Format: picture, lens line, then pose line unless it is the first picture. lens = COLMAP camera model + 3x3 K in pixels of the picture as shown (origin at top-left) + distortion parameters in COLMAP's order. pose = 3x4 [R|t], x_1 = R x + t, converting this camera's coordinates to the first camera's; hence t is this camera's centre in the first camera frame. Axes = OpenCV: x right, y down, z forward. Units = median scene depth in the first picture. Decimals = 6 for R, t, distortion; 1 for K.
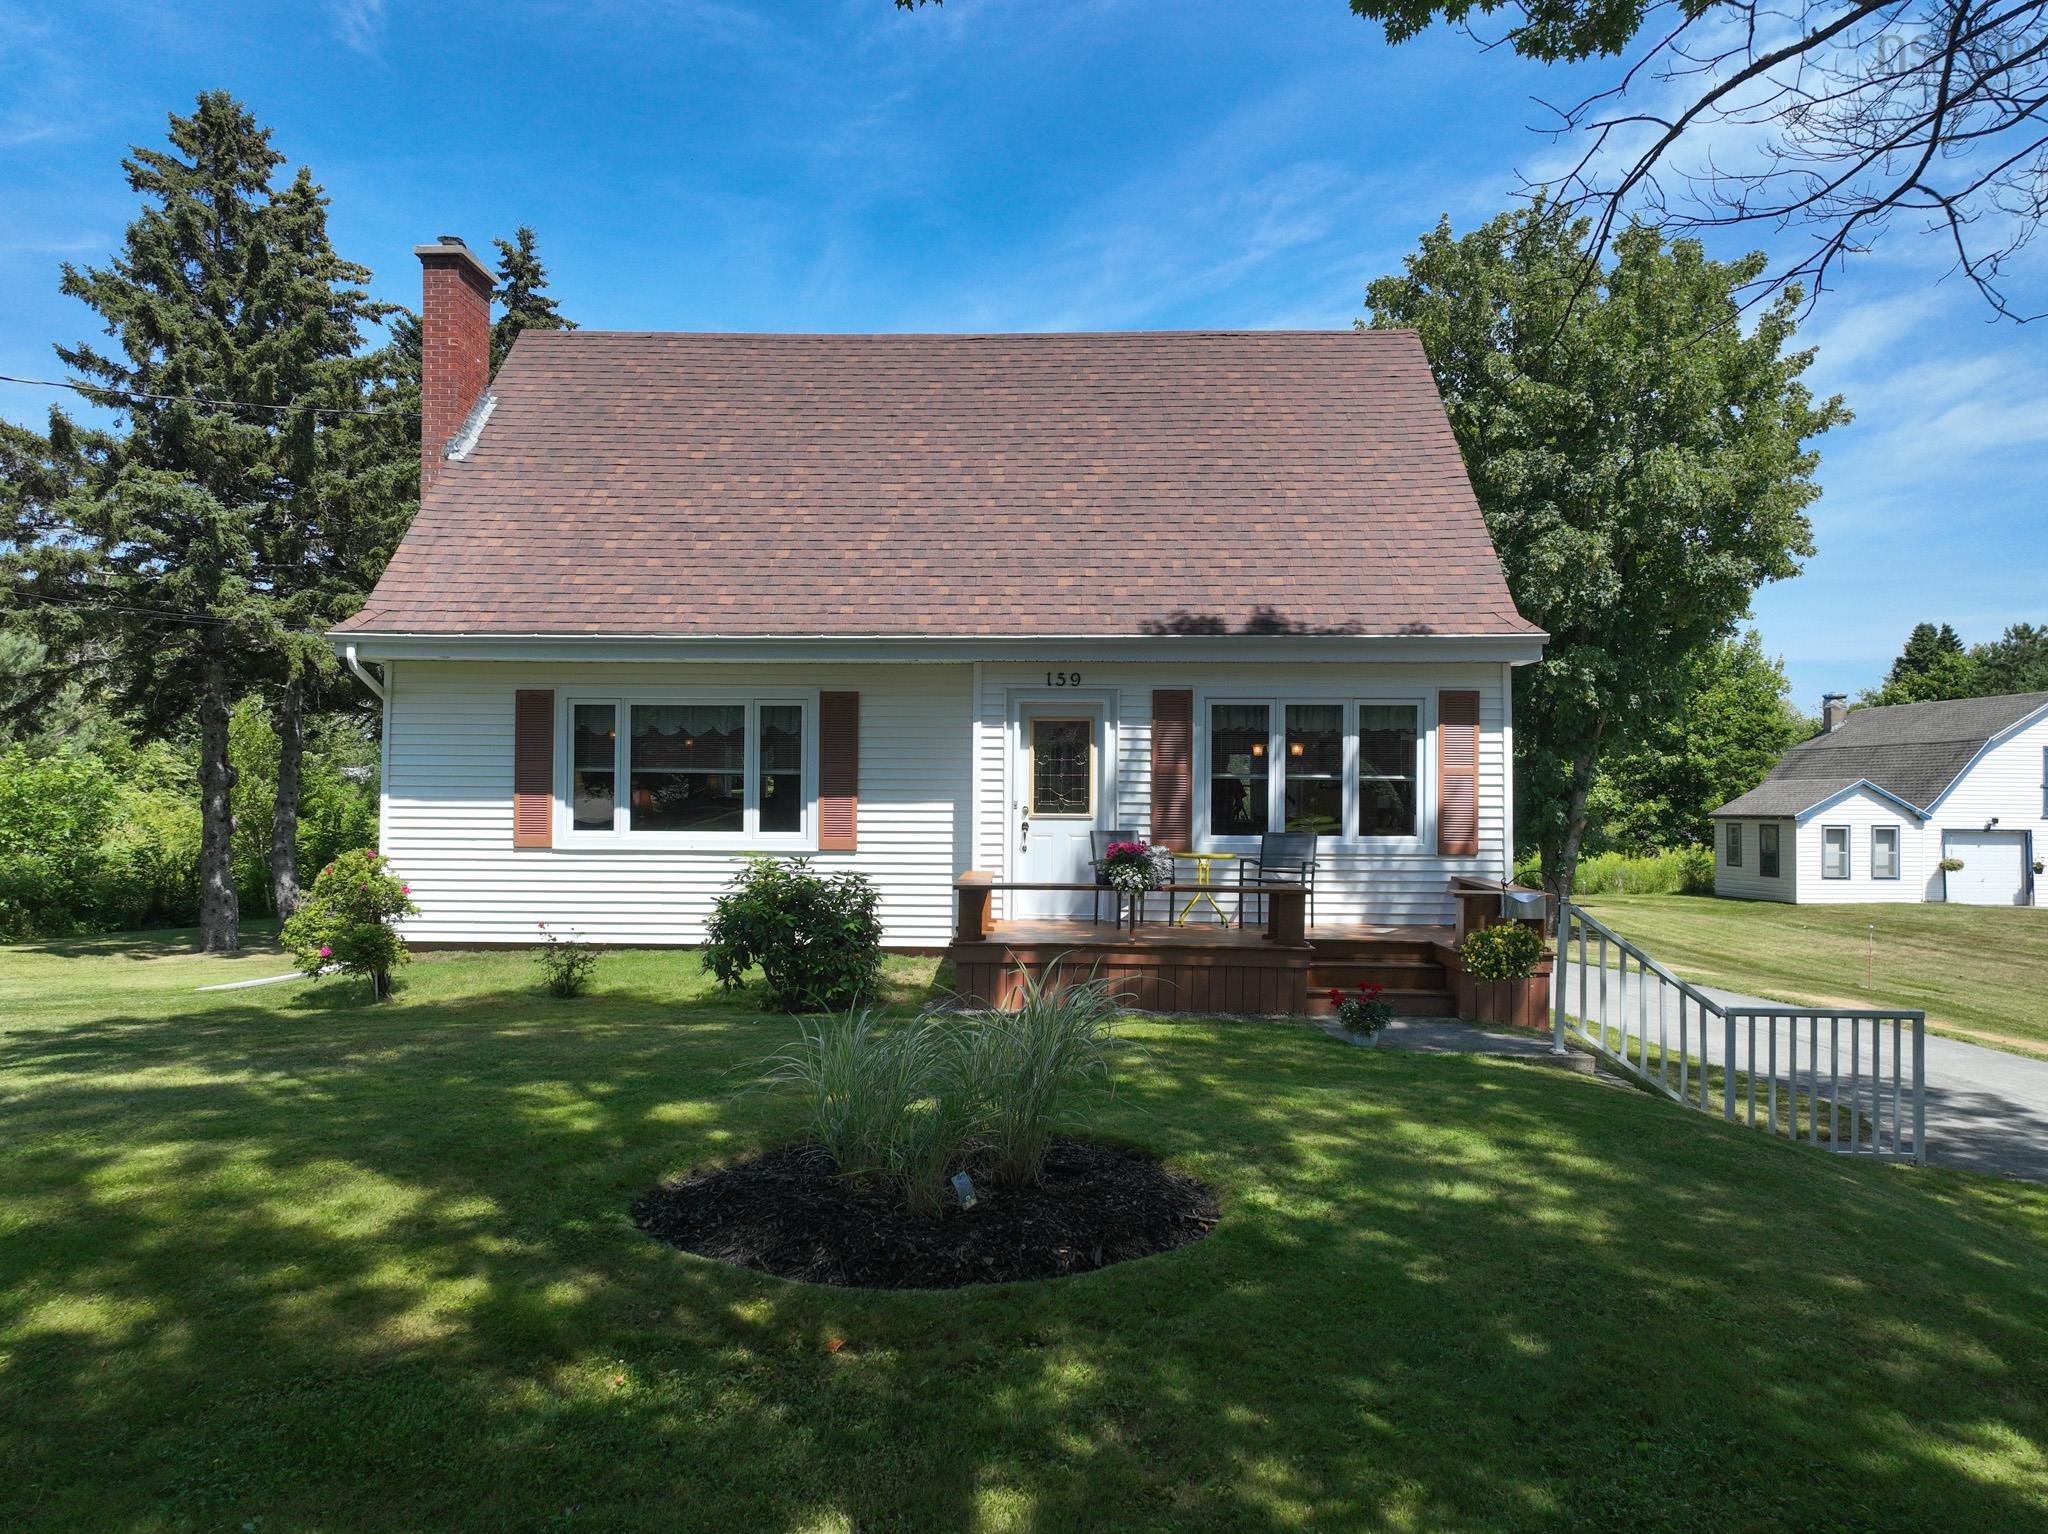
lens RADIAL K [[1431.8, 0, 1012.3], [0, 1431.8, 781.5], [0, 0, 1]] dist [-0.001223, 0.005042]
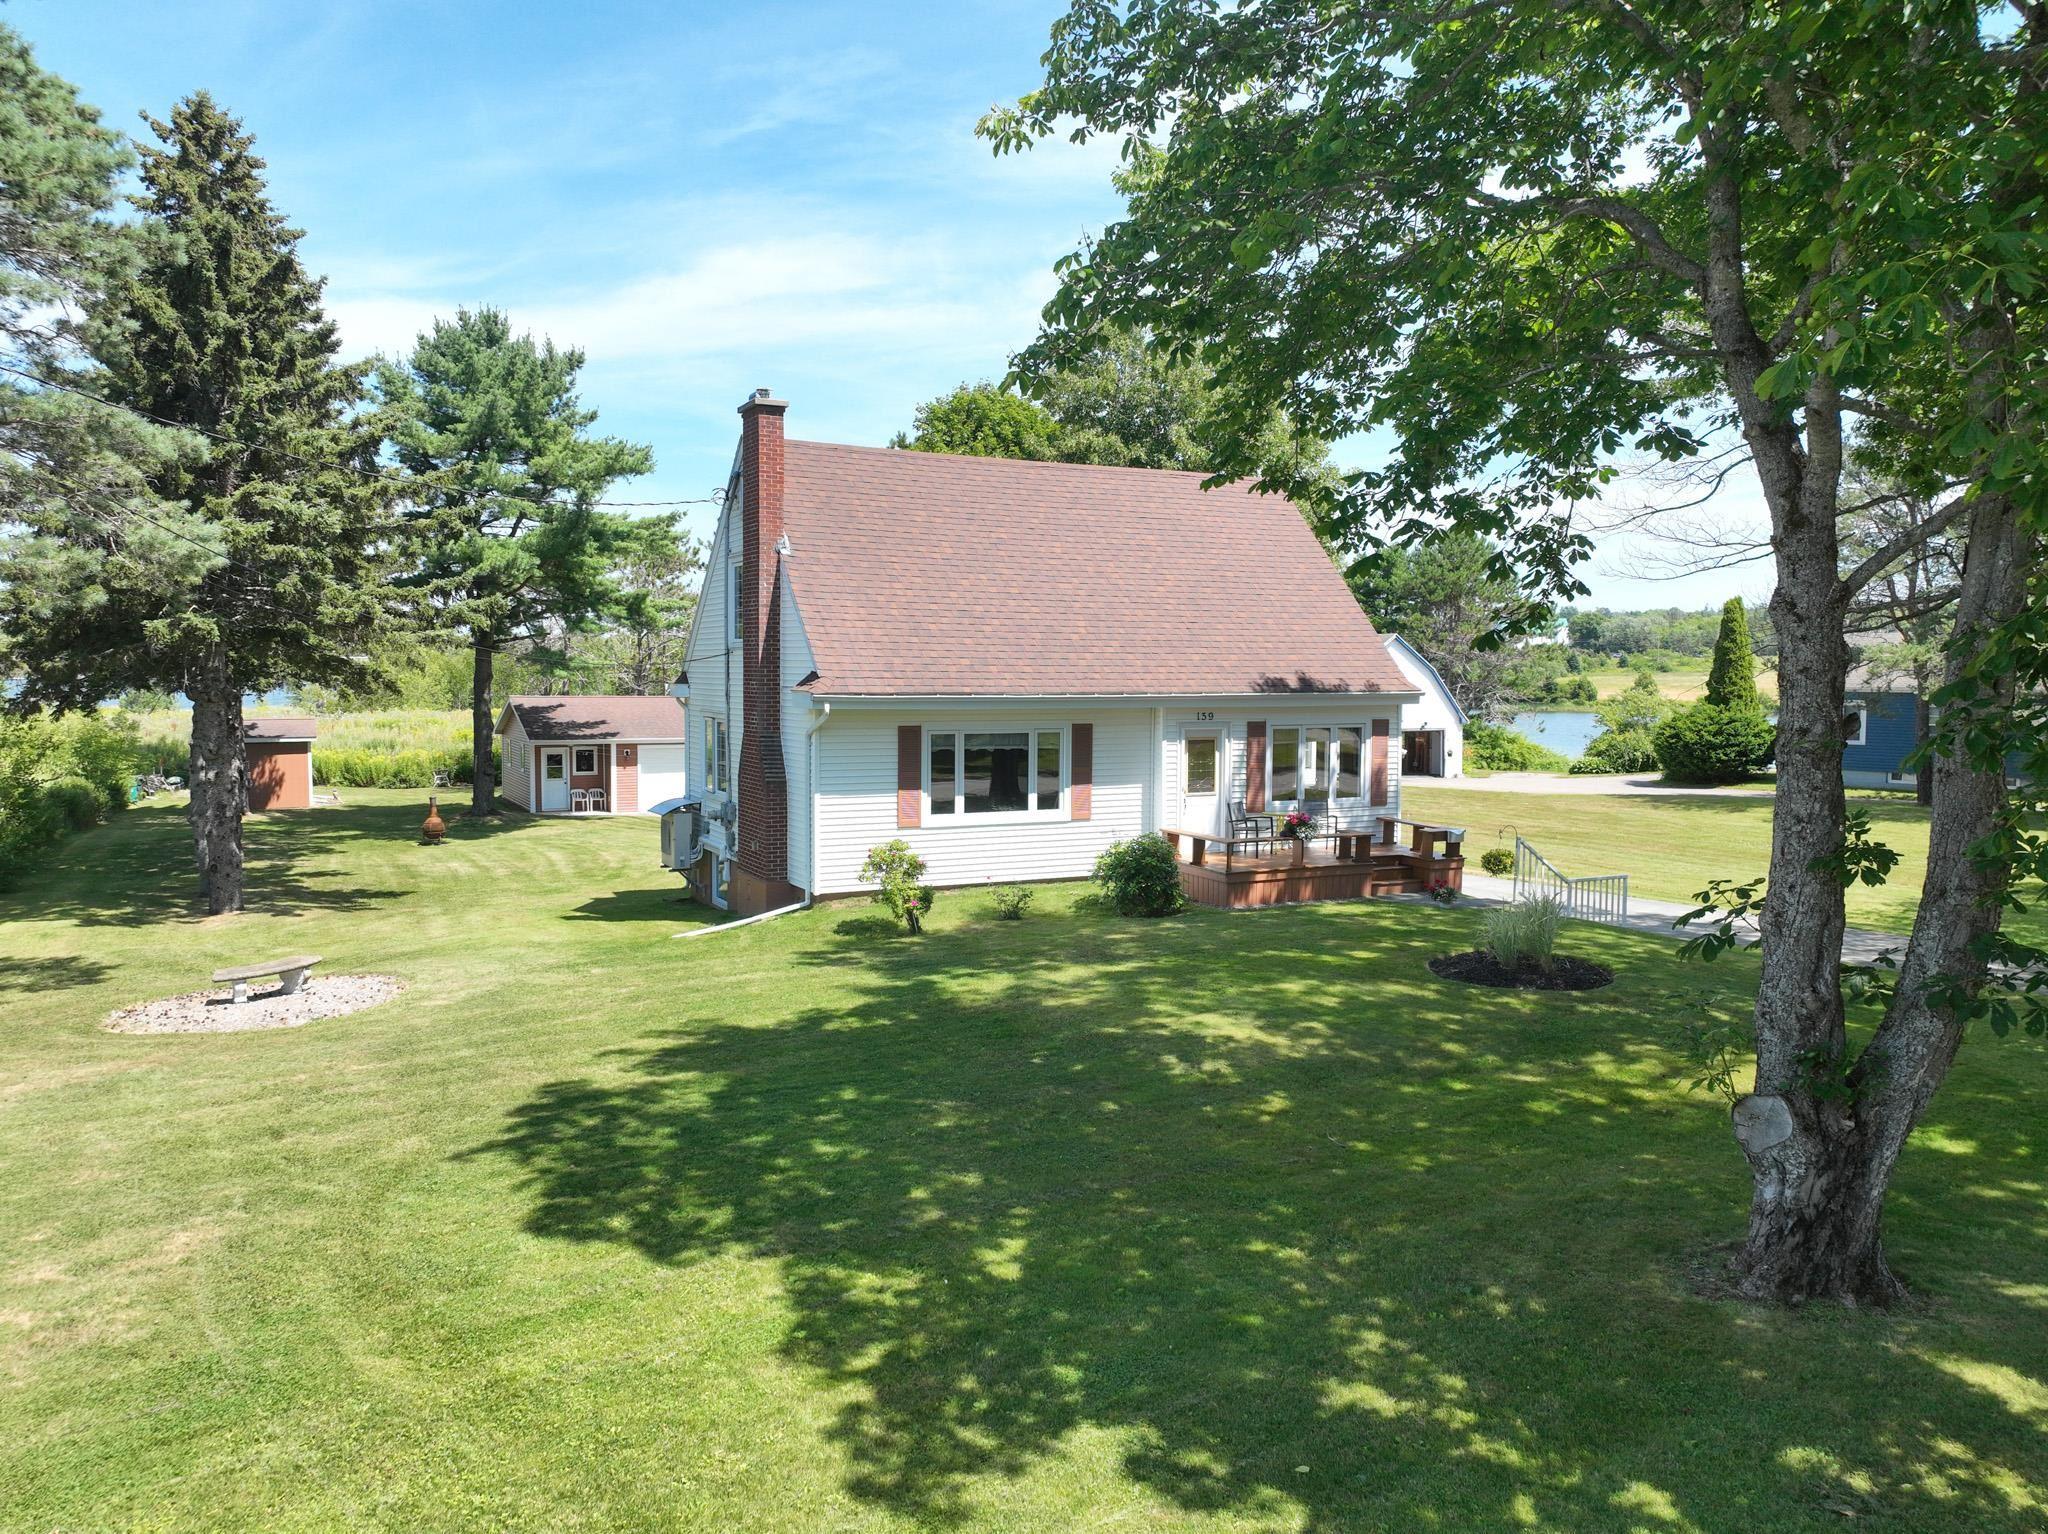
lens RADIAL K [[1480.0, 0, 1024.0], [0, 1480.0, 767.0], [0, 0, 1]] dist [-0.001111, 0.006371]
pose [[0.876350, -0.034606, 0.480430, -1.013981], [-0.006035, 0.996549, 0.082791, -0.155671], [-0.481637, -0.075453, 0.873117, -0.467785]]
